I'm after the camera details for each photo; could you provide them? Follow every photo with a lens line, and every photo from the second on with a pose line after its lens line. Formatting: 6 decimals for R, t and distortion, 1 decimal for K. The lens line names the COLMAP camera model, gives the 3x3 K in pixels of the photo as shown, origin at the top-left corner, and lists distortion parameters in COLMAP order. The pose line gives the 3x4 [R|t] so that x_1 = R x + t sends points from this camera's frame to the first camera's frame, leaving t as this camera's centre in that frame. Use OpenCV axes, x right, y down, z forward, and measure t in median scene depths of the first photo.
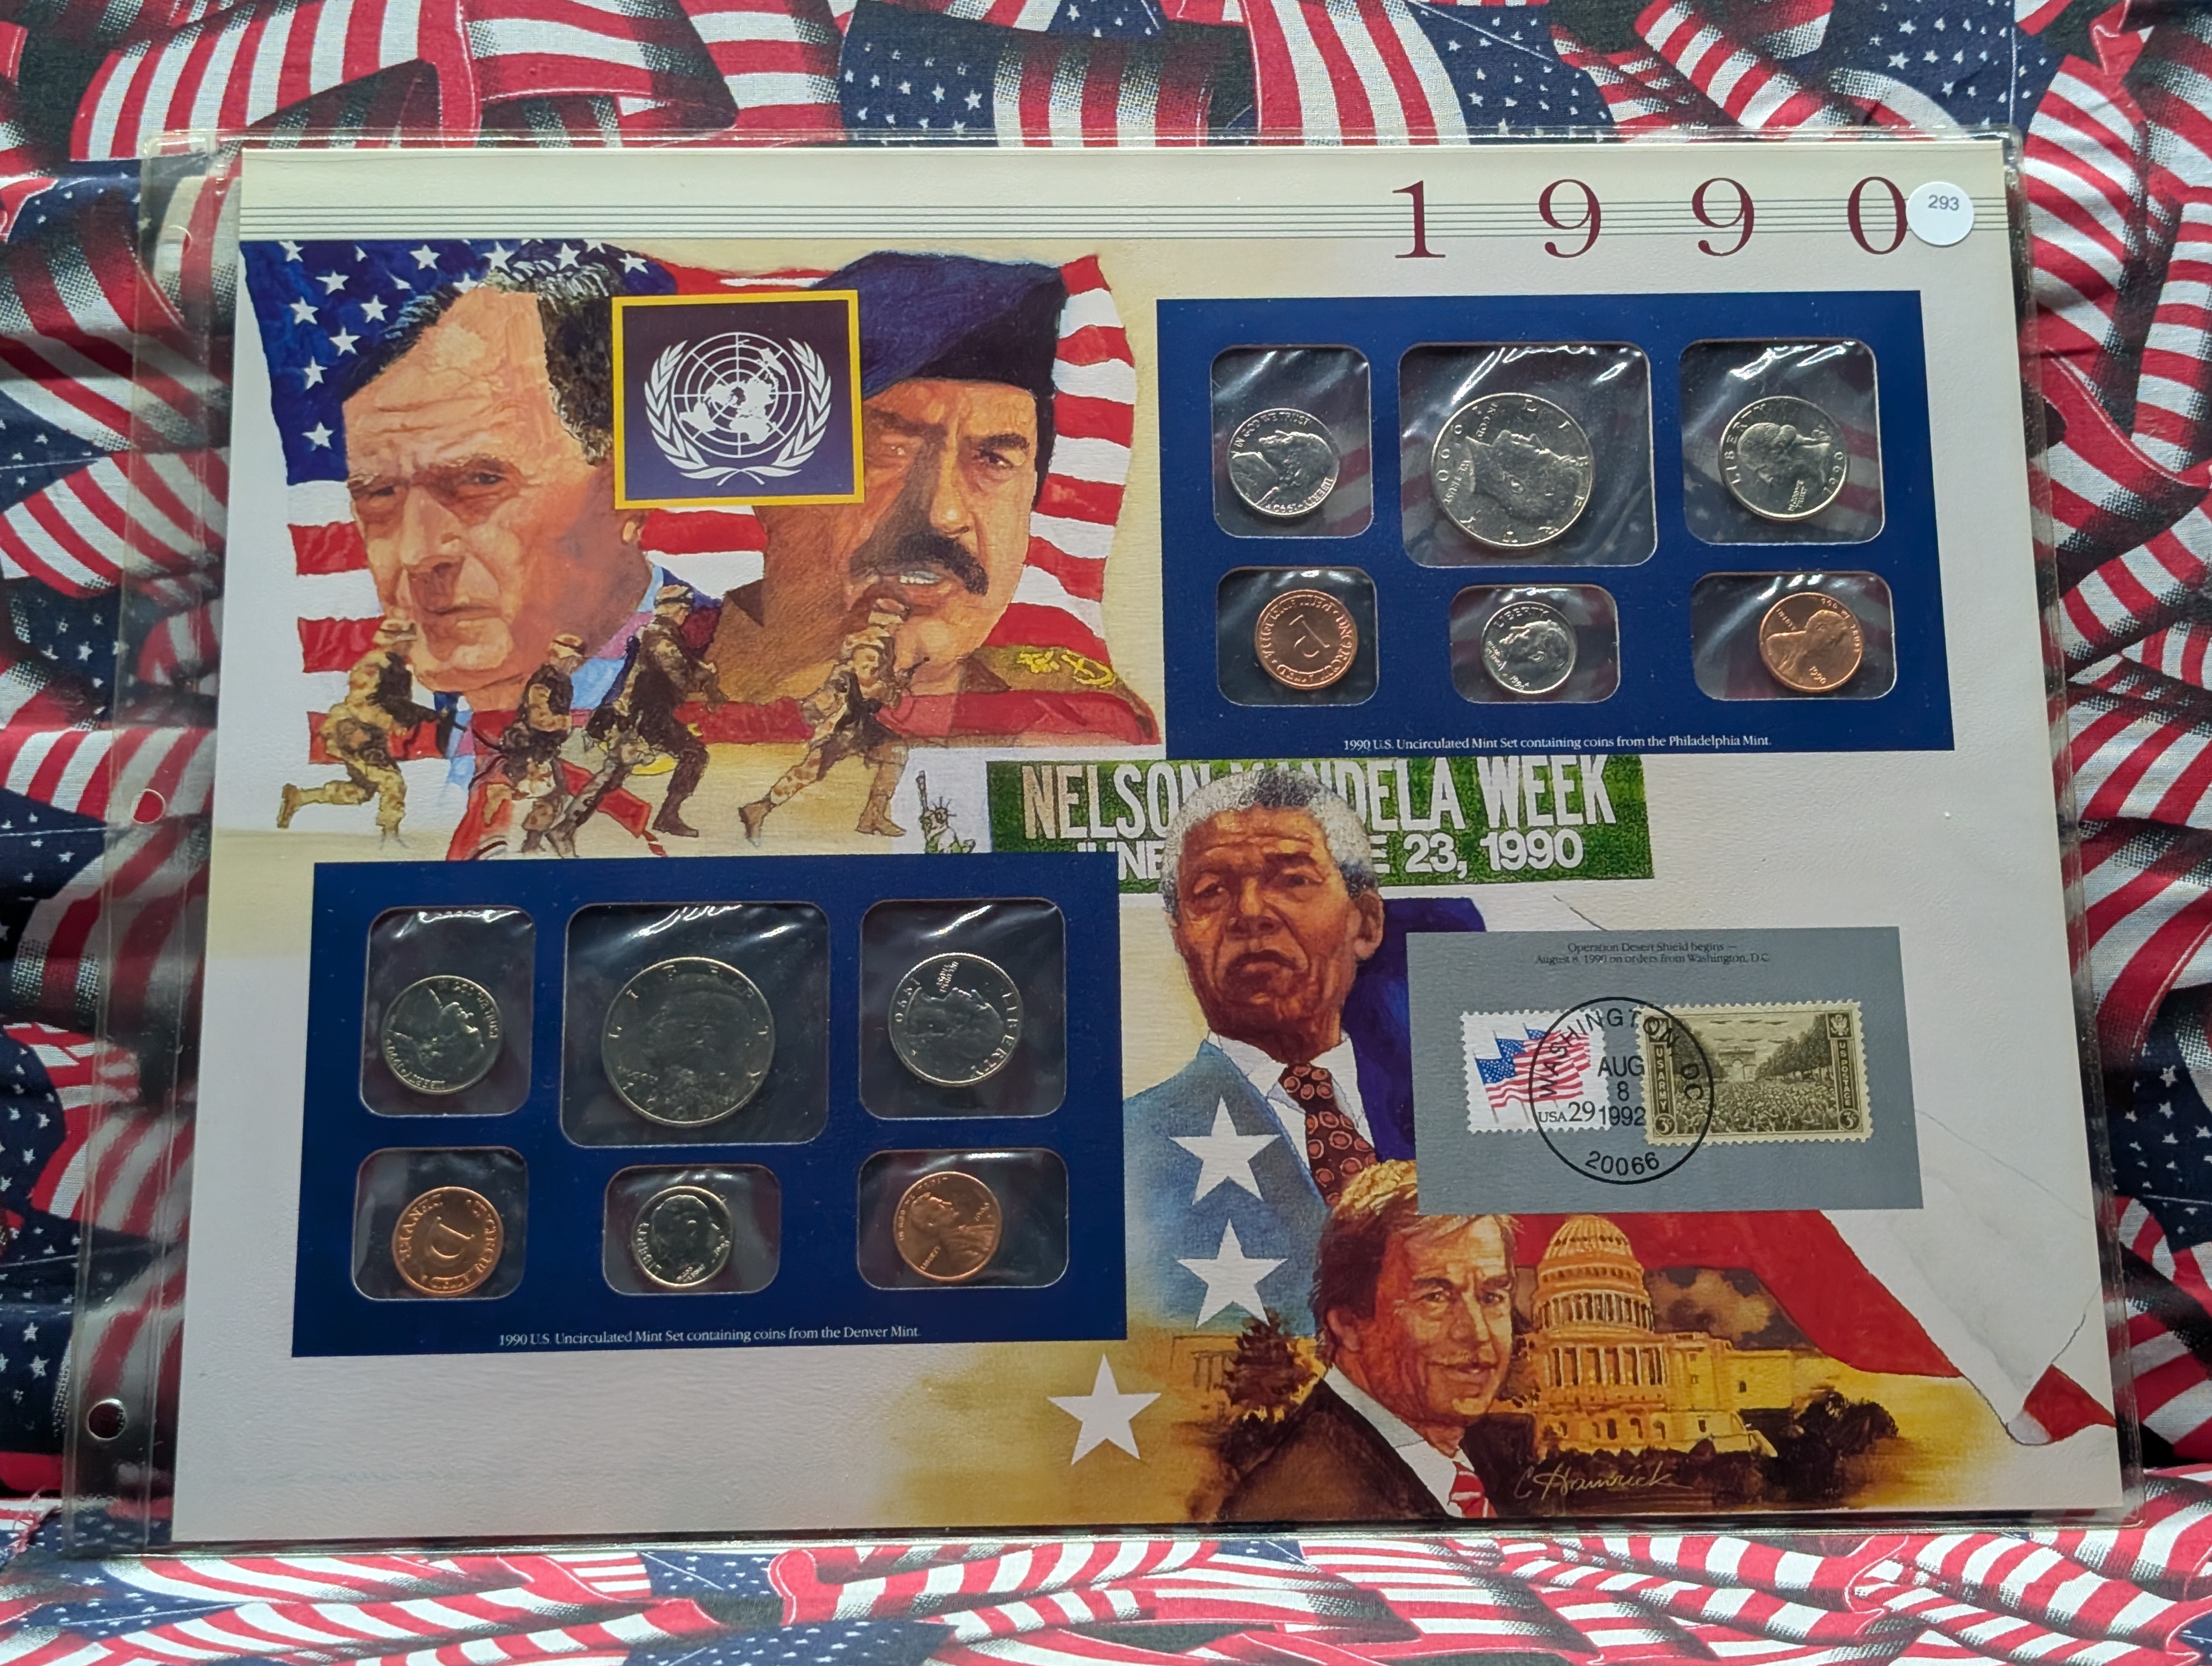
lens RADIAL K [[3176.1, 0, 1143.3], [0, 3176.1, 766.4], [0, 0, 1]] dist [0.031724, 0.000000]
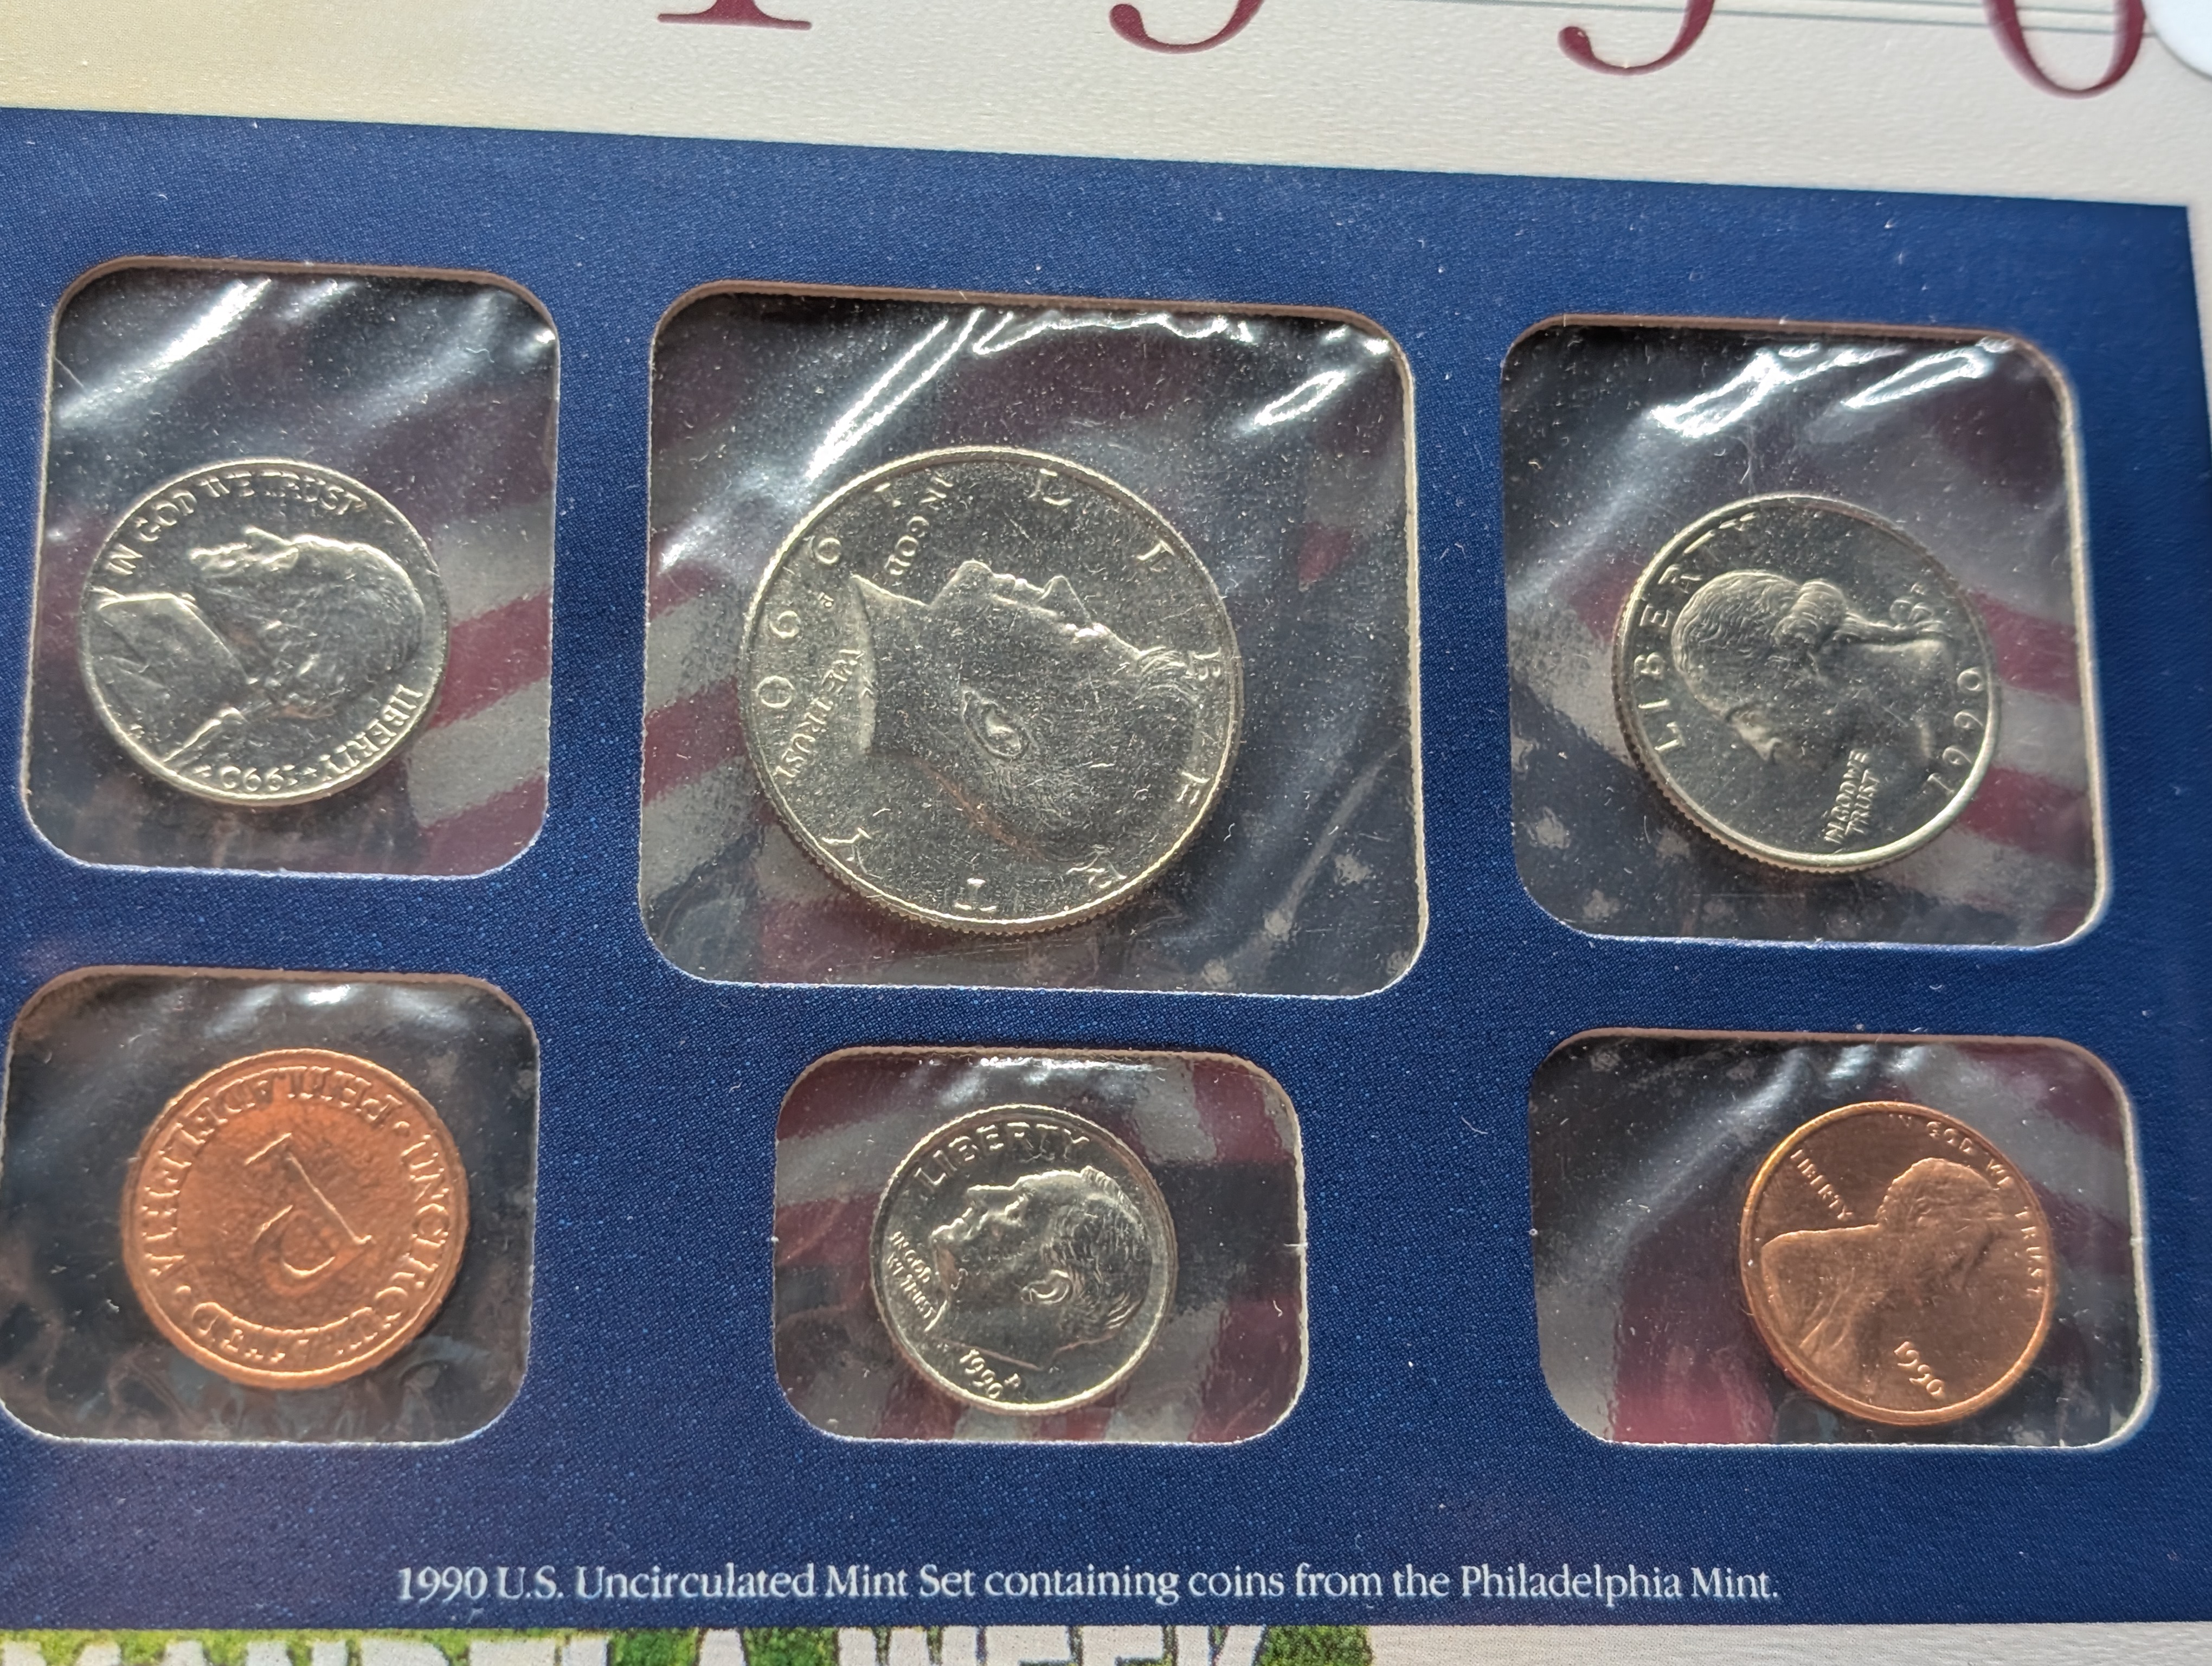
lens RADIAL K [[3176.1, 0, 1103.3], [0, 3176.1, 837.1], [0, 0, 1]] dist [0.031724, 0.000000]
pose [[0.991286, 0.031933, 0.127797, 0.087082], [-0.029881, 0.999392, -0.017944, -0.072506], [-0.128293, 0.013968, 0.991638, 0.681492]]
